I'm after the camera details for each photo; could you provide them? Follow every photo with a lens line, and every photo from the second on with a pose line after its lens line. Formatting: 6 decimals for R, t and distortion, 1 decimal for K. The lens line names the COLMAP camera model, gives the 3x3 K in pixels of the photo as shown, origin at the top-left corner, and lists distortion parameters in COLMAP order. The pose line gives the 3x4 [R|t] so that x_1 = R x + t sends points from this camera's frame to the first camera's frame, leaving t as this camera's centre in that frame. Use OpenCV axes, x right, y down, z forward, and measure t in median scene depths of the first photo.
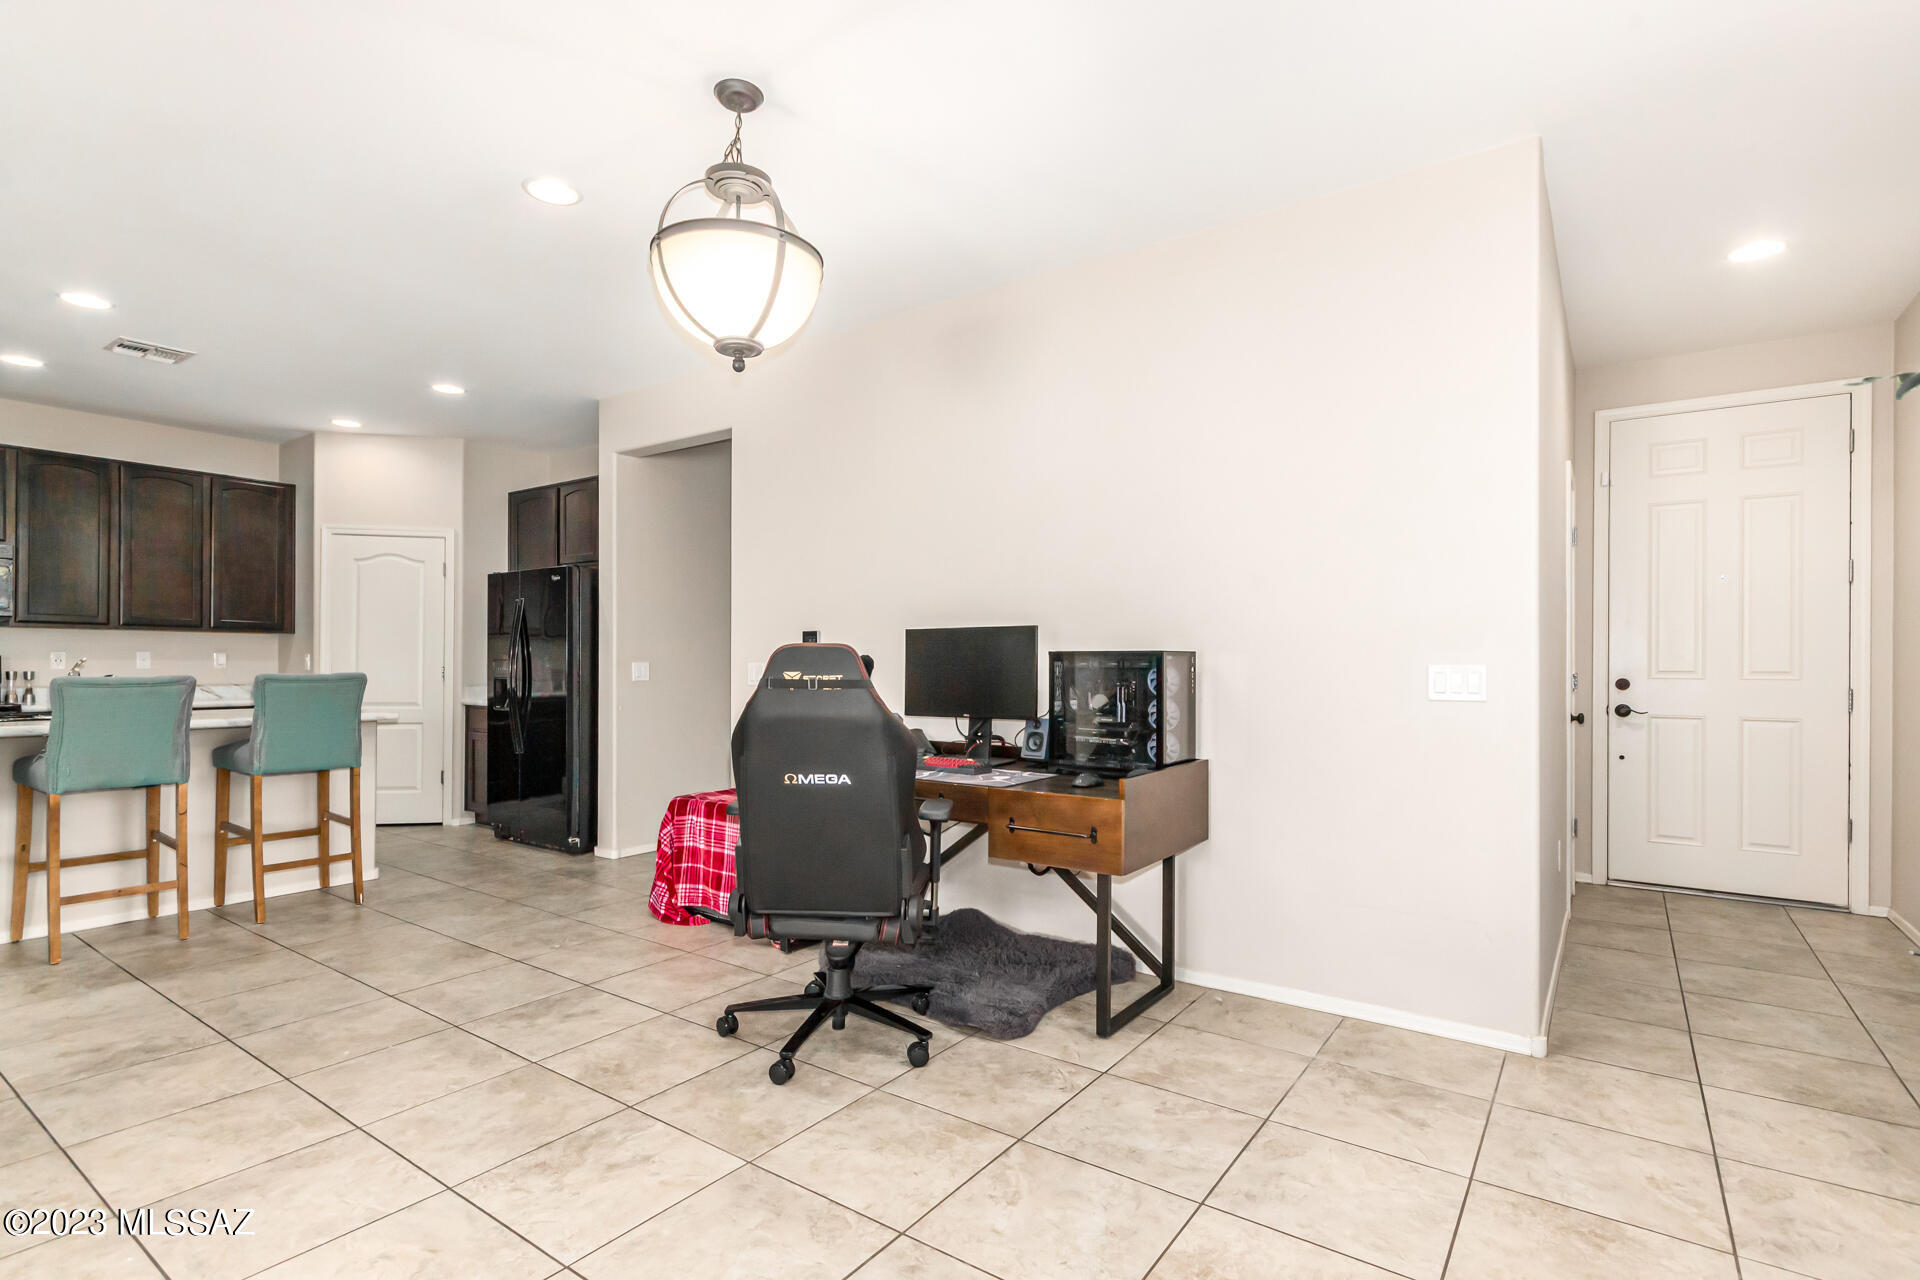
lens RADIAL K [[922.9, 0, 944.1], [0, 922.9, 666.8], [0, 0, 1]] dist [0.030308, 0.000143]
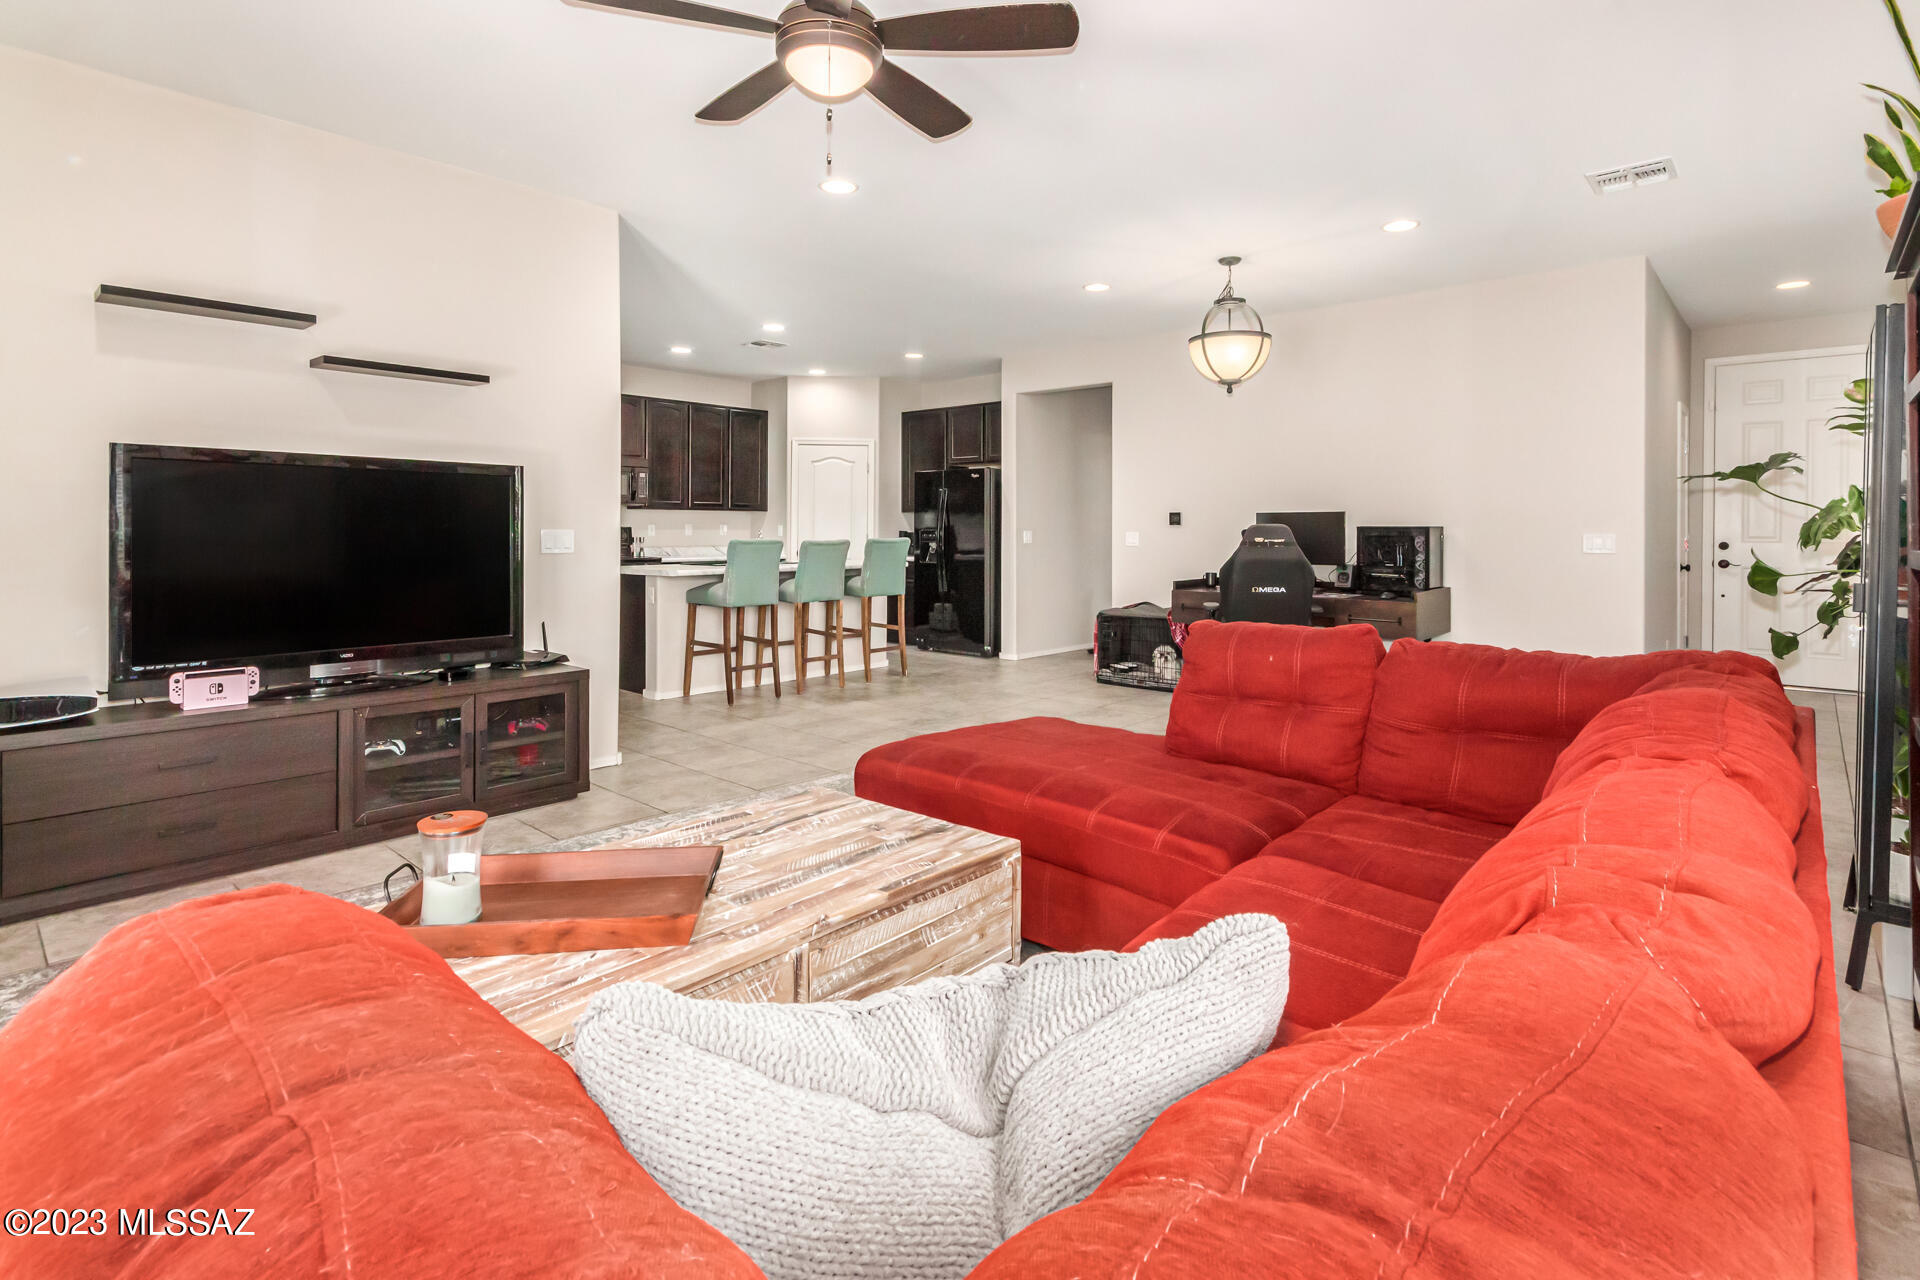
lens RADIAL K [[933.4, 0, 962.3], [0, 933.4, 538.0], [0, 0, 1]] dist [-0.000476, 0.000017]
pose [[0.993522, 0.000398, -0.113640, -0.297202], [0.000434, 0.999973, 0.007300, -0.005135], [0.113640, -0.007303, 0.993495, -0.590150]]
